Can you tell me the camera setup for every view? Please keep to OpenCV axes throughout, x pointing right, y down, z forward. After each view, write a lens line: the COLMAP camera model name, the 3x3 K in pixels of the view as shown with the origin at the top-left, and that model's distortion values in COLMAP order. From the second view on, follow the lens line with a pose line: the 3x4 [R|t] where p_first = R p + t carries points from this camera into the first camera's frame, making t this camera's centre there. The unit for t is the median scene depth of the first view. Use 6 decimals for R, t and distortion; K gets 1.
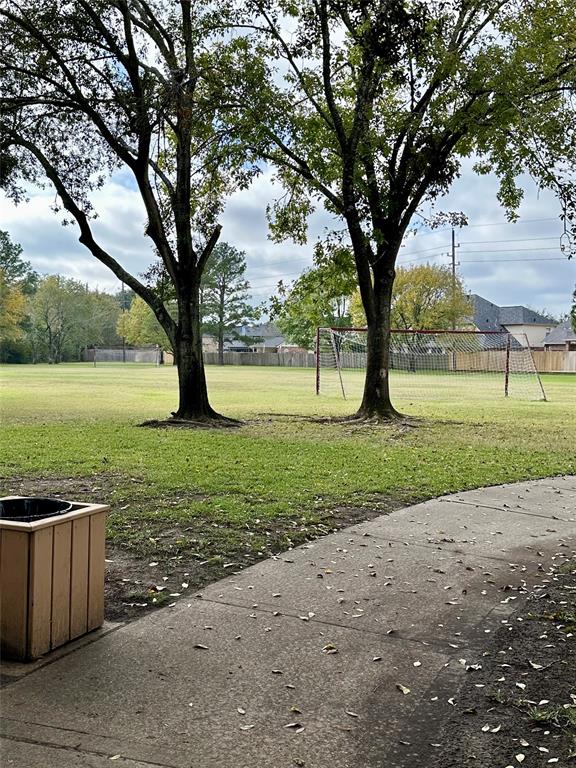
lens RADIAL K [[850.9, 0, 288.0], [0, 850.9, 384.0], [0, 0, 1]] dist [0.126246, -0.006587]
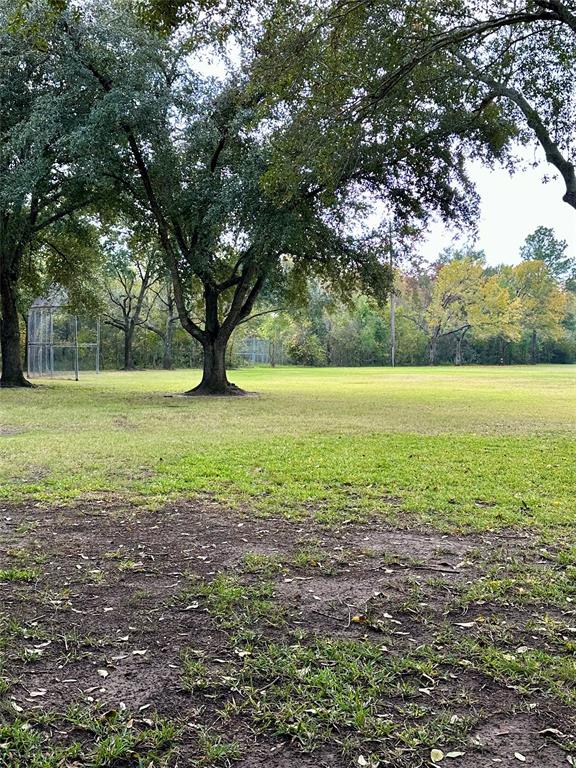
lens RADIAL K [[850.9, 0, 288.0], [0, 850.9, 384.0], [0, 0, 1]] dist [0.126246, -0.006587]
pose [[0.812252, 0.009924, -0.583222, 0.012171], [-0.010442, 0.999942, 0.002472, -0.000041], [0.583213, 0.004082, 0.812309, 0.206275]]
